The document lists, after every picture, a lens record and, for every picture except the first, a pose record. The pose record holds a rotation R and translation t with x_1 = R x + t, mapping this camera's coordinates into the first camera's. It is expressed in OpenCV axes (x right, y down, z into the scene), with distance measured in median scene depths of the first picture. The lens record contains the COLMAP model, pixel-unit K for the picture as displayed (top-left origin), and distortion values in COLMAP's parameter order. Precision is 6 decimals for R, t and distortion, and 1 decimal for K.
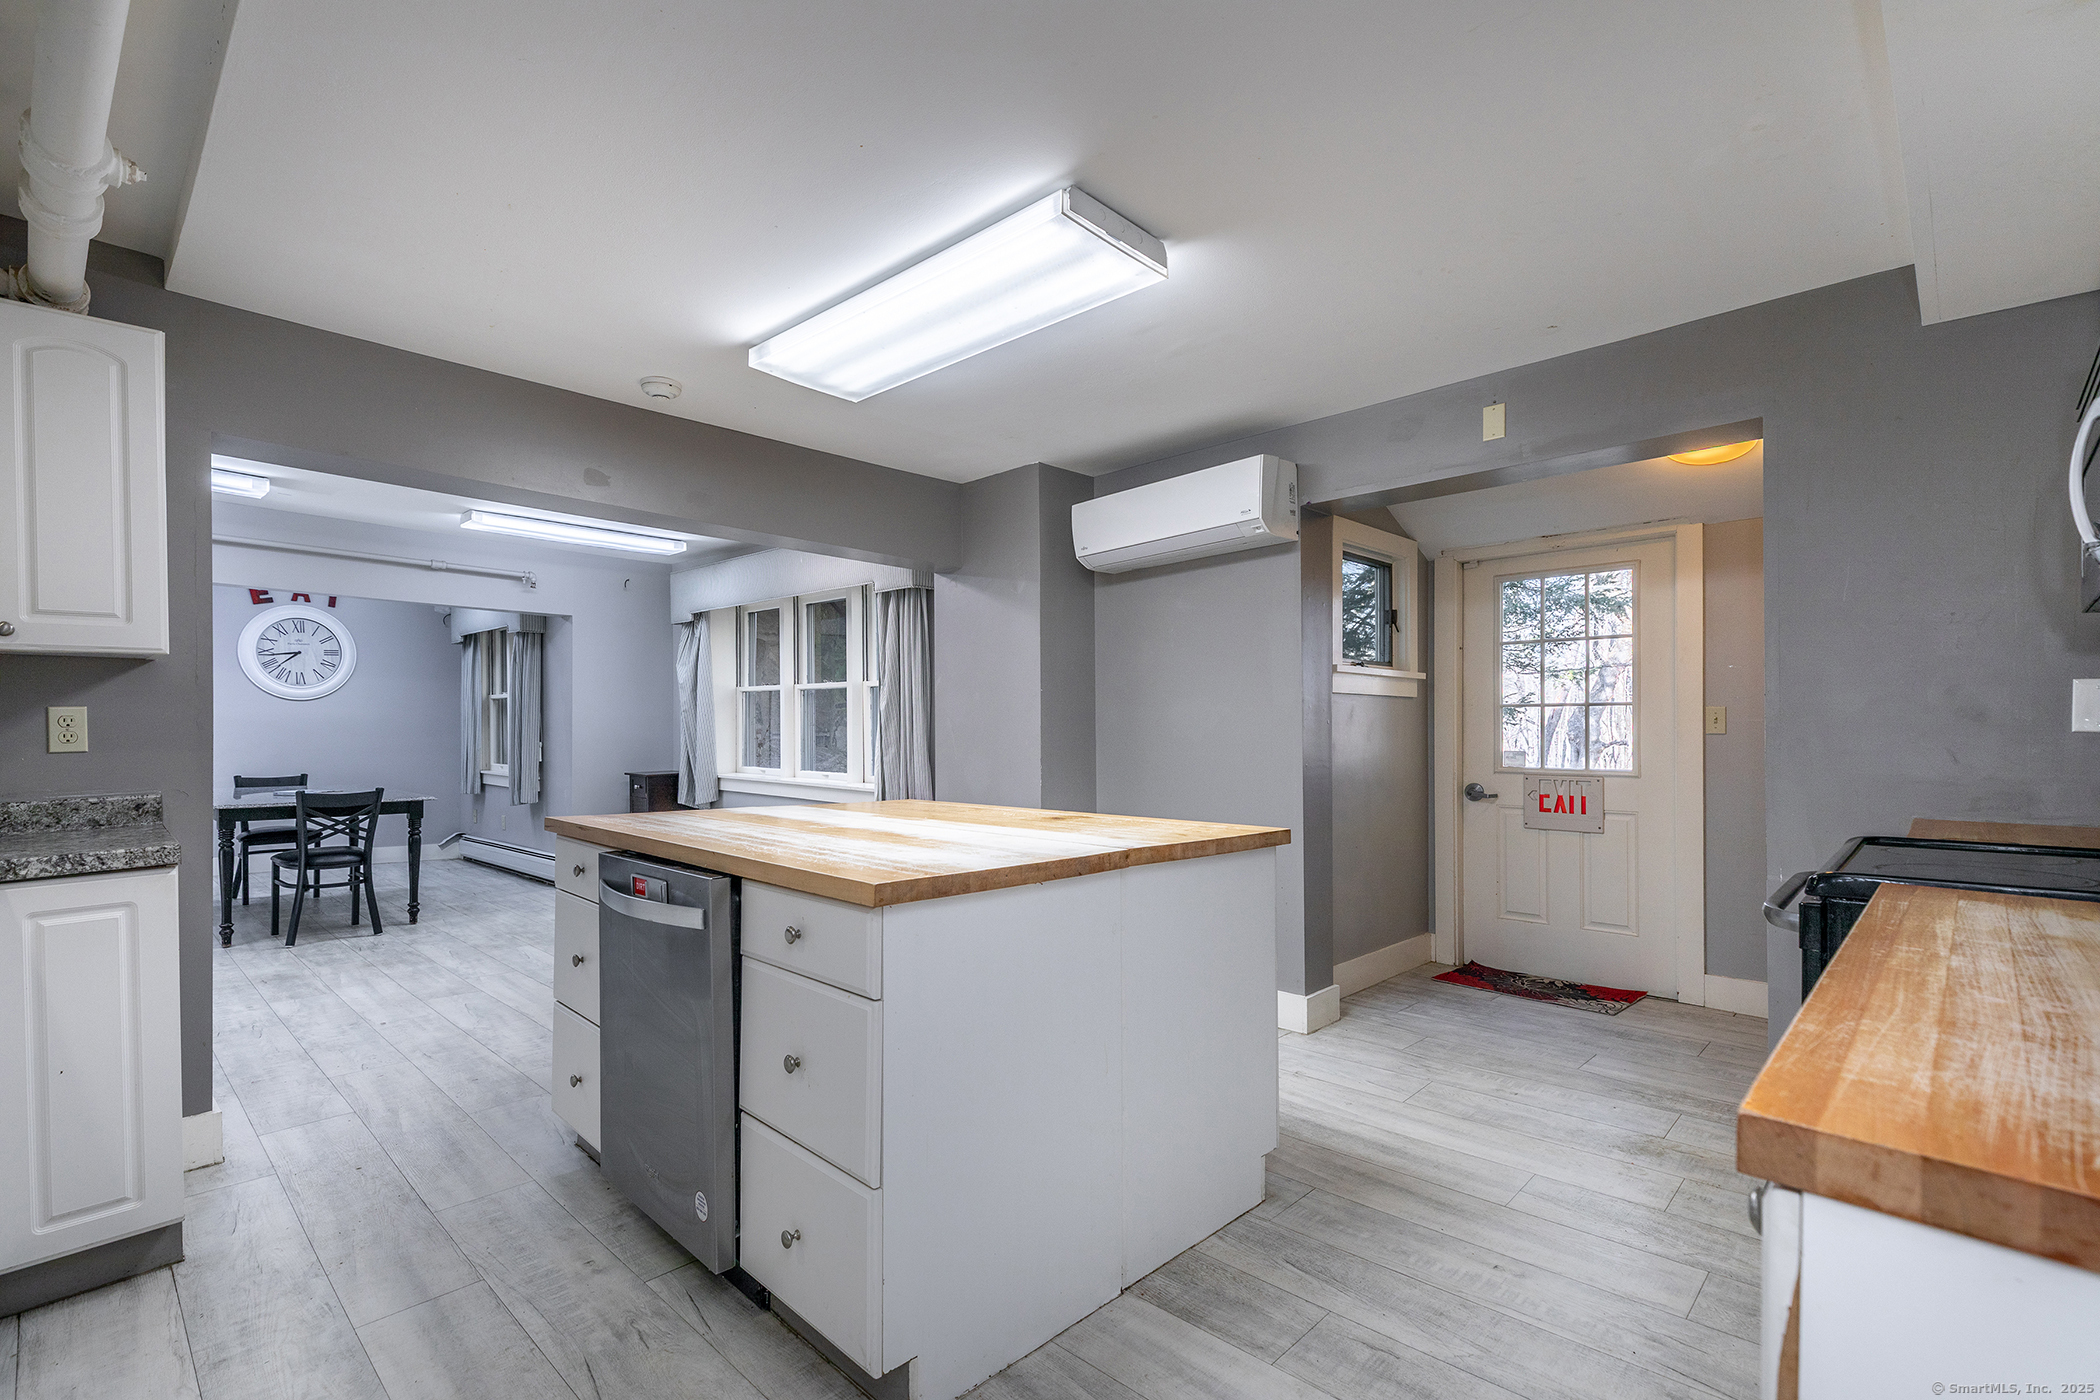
lens RADIAL K [[932.4, 0, 1050.0], [0, 932.4, 700.0], [0, 0, 1]] dist [-0.000543, -0.000260]
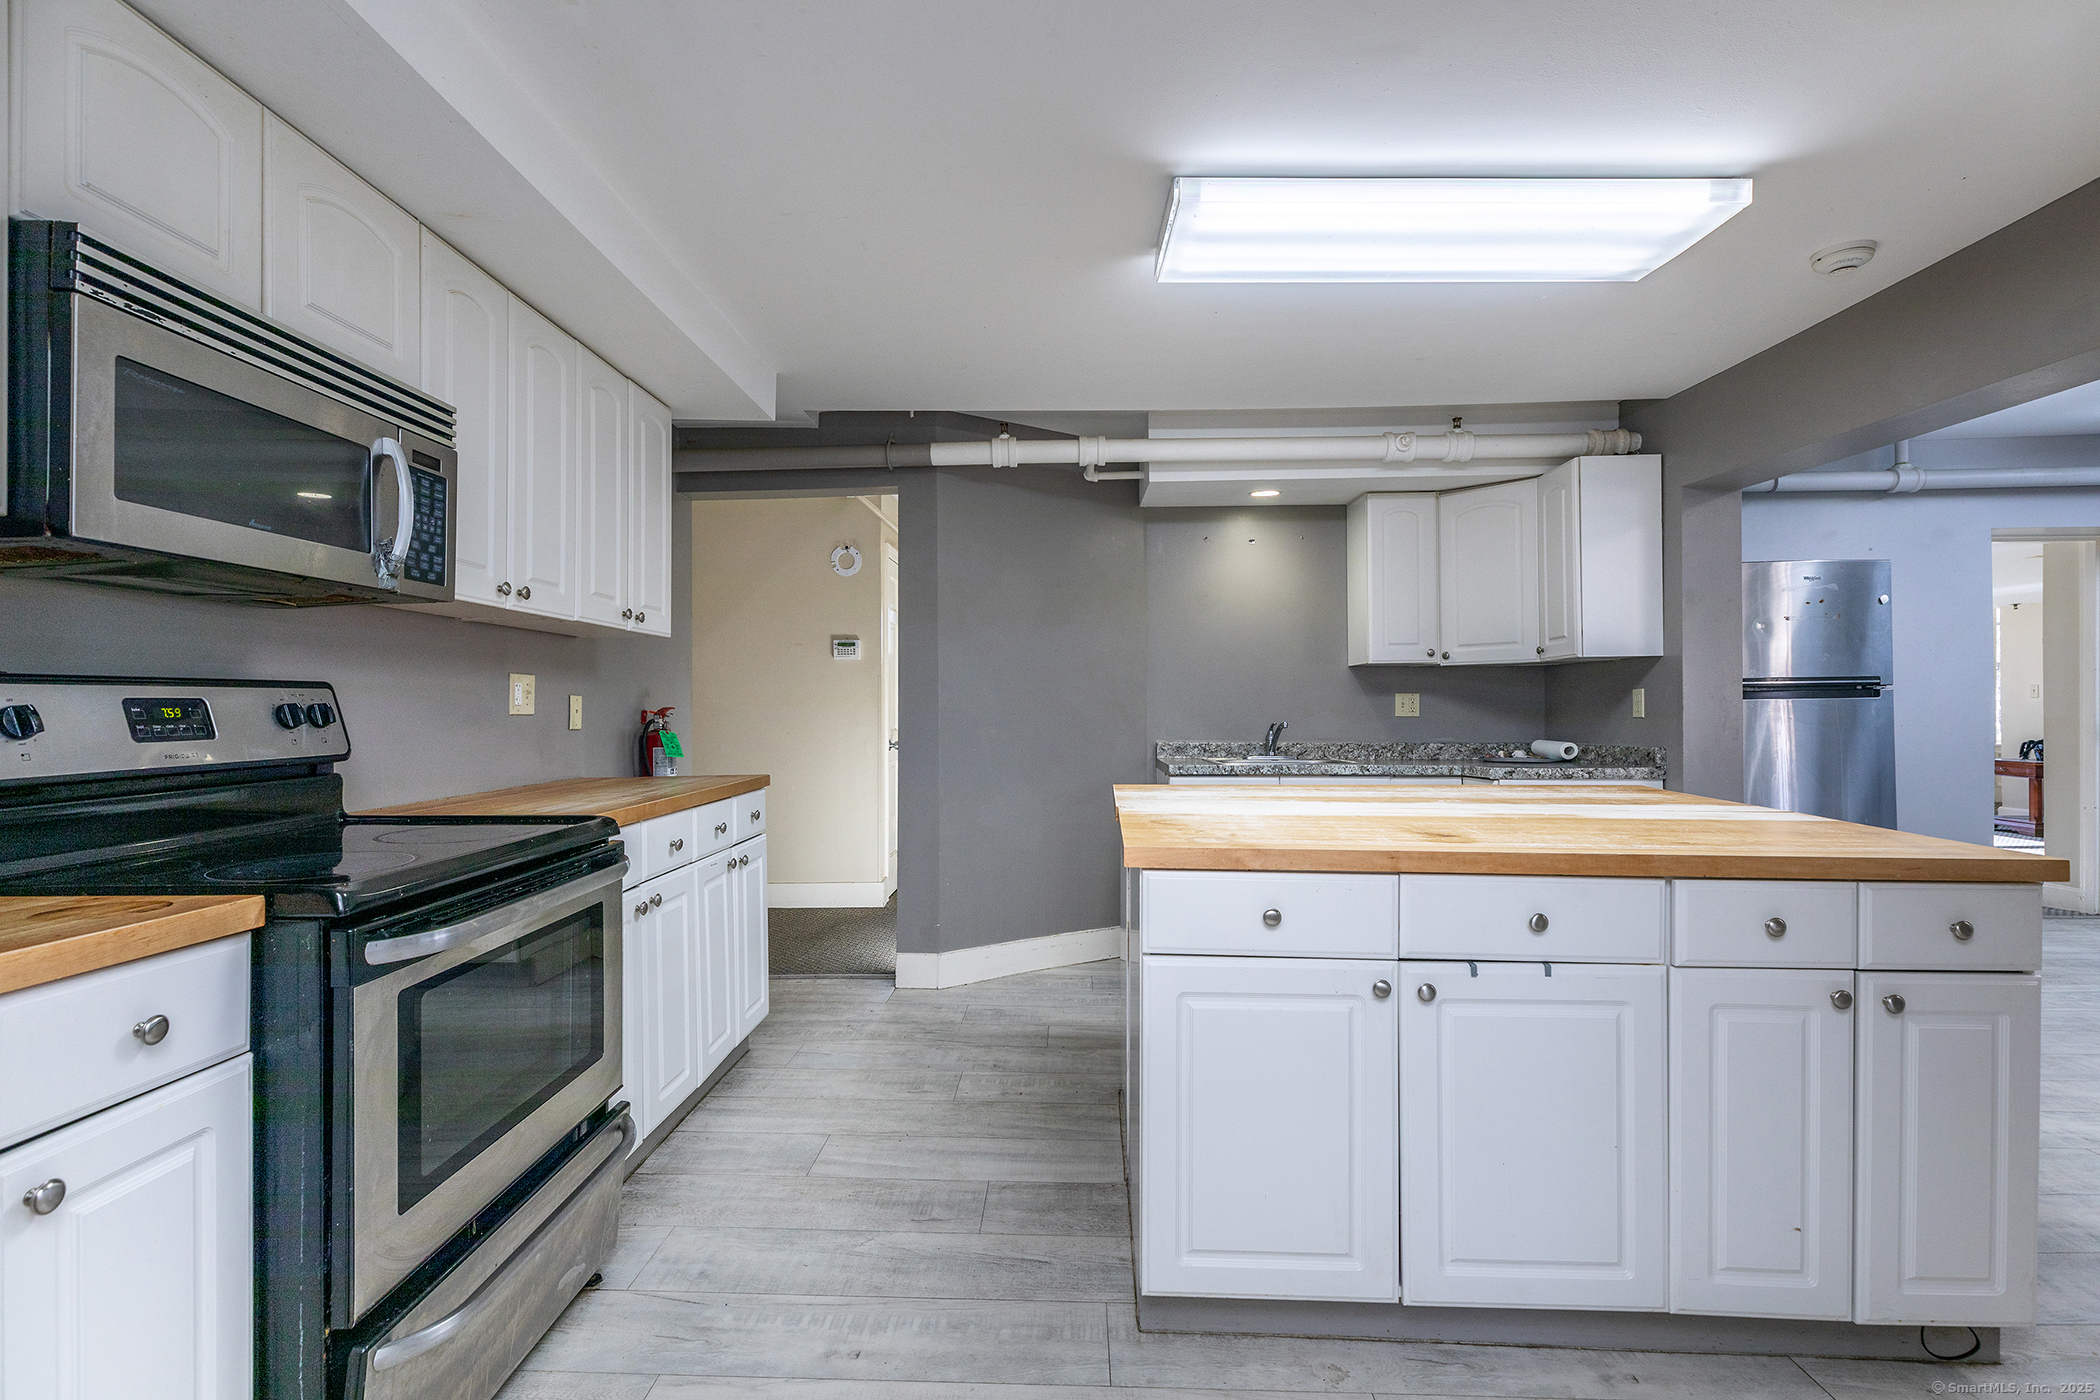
lens RADIAL K [[932.4, 0, 1050.0], [0, 932.4, 700.0], [0, 0, 1]] dist [-0.000543, -0.000260]
pose [[-0.734102, 0.003303, -0.679031, 0.989918], [0.030221, 0.999156, -0.027812, 0.050866], [0.678367, -0.040938, -0.733582, 1.892719]]
